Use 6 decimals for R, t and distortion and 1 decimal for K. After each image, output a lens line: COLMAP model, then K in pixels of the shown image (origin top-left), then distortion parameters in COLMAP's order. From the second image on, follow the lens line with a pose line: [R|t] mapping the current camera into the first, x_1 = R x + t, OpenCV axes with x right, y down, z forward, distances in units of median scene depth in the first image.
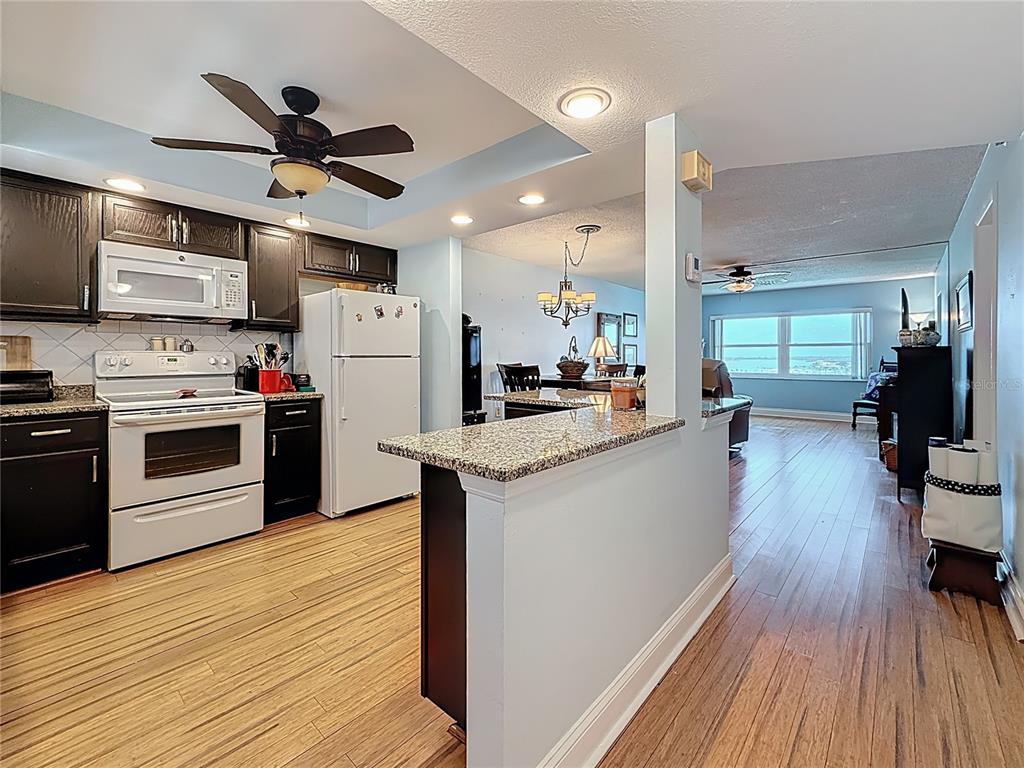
lens RADIAL K [[453.9, 0, 514.0], [0, 453.9, 357.3], [0, 0, 1]] dist [-0.001820, -0.000090]
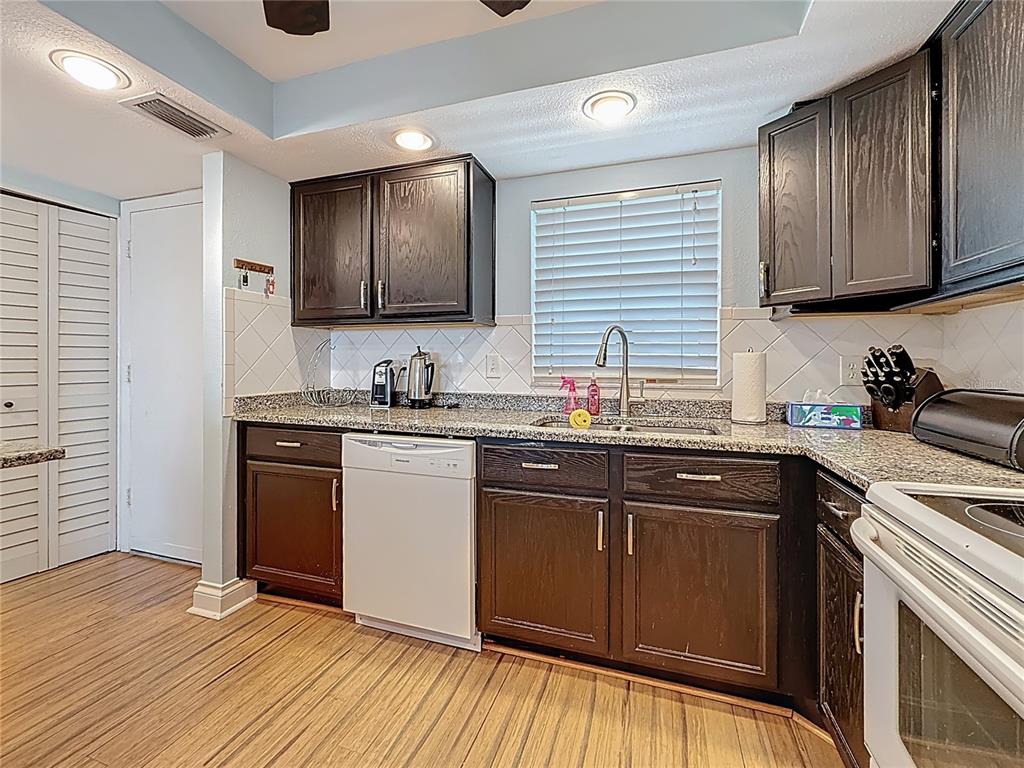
lens RADIAL K [[434.7, 0, 530.3], [0, 434.7, 361.2], [0, 0, 1]] dist [0.001213, 0.000465]
pose [[-0.915984, -0.001142, -0.401214, -0.332269], [-0.002537, 0.999992, 0.002945, -0.003680], [0.401207, 0.003715, -0.915980, 0.901657]]
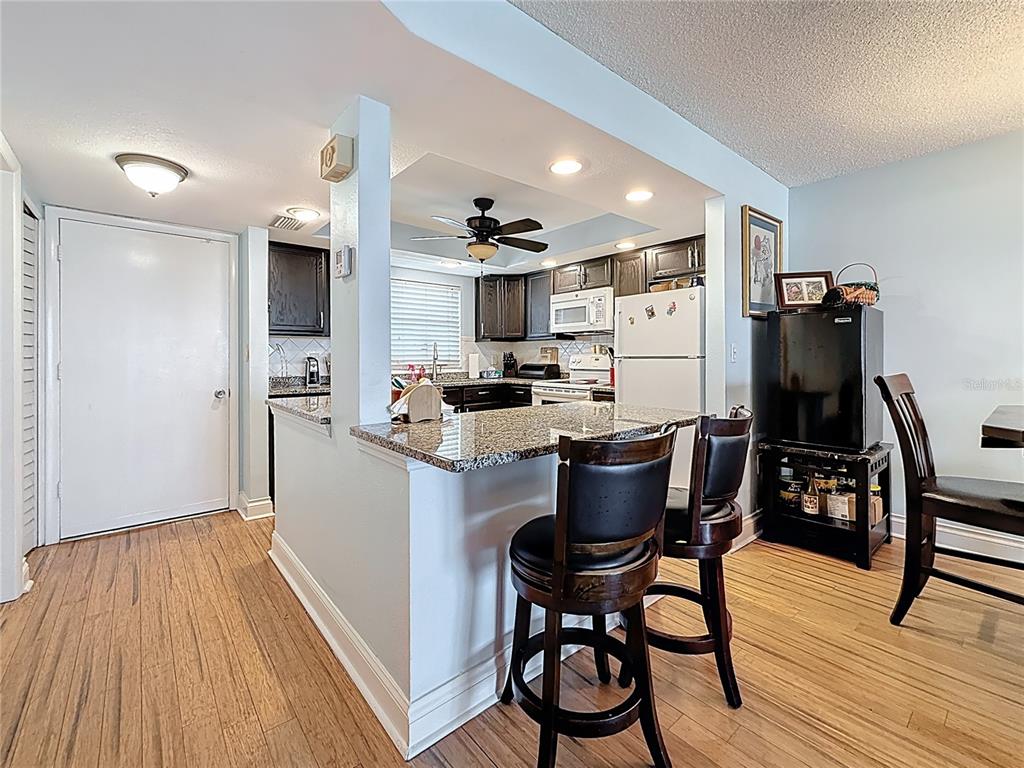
lens RADIAL K [[429.6, 0, 487.4], [0, 429.6, 358.7], [0, 0, 1]] dist [0.000546, 0.000127]
pose [[-0.179243, 0.005299, -0.983791, 0.689825], [0.000994, 0.999986, 0.005206, -0.004628], [0.983804, -0.000045, -0.179245, 0.833749]]
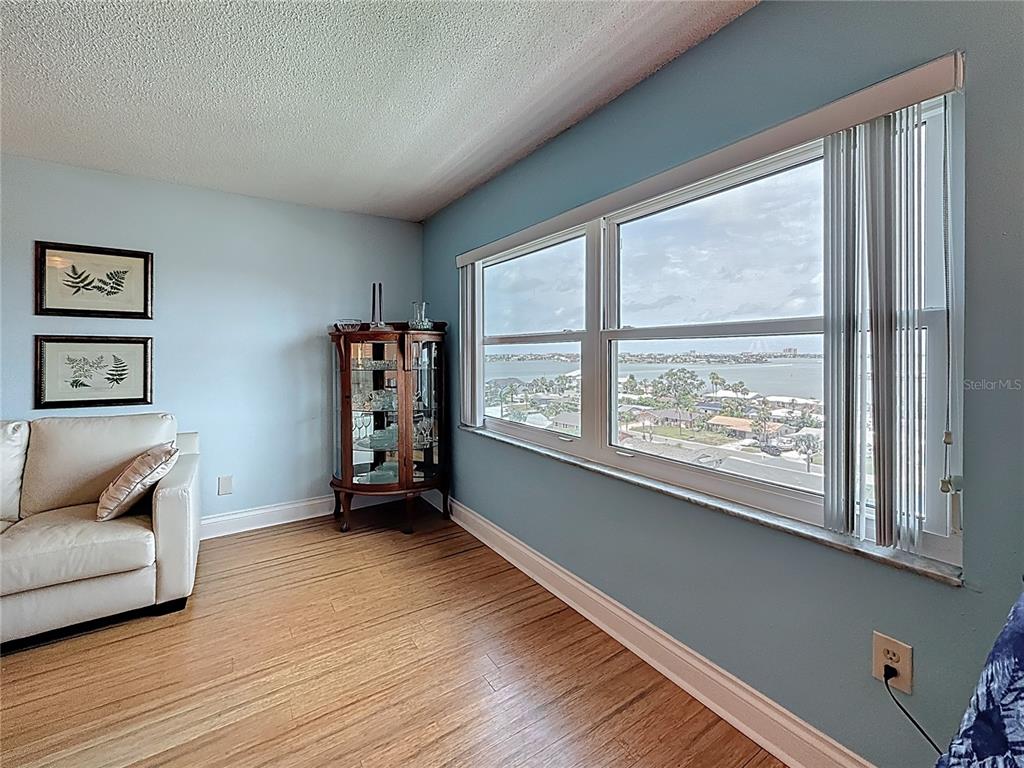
lens RADIAL K [[438.9, 0, 513.3], [0, 438.9, 355.7], [0, 0, 1]] dist [0.000255, 0.000174]
pose [[0.963944, 0.000415, -0.266105, 1.625092], [0.000821, 0.999989, 0.004533, -0.042582], [0.266104, -0.004588, 0.963933, 1.946080]]
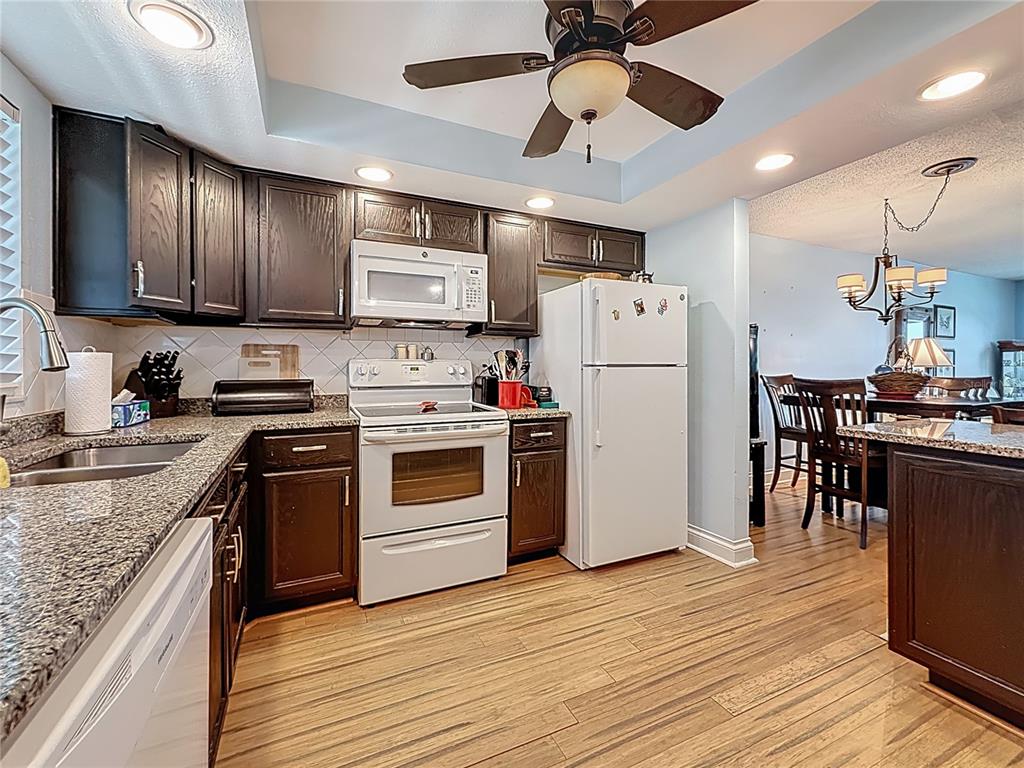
lens RADIAL K [[459.1, 0, 514.9], [0, 459.1, 366.9], [0, 0, 1]] dist [0.000390, 0.000011]
pose [[0.918756, 0.001120, -0.394824, -0.187619], [-0.001371, 0.999999, -0.000354, 0.001324], [0.394823, 0.000867, 0.918757, 0.212344]]
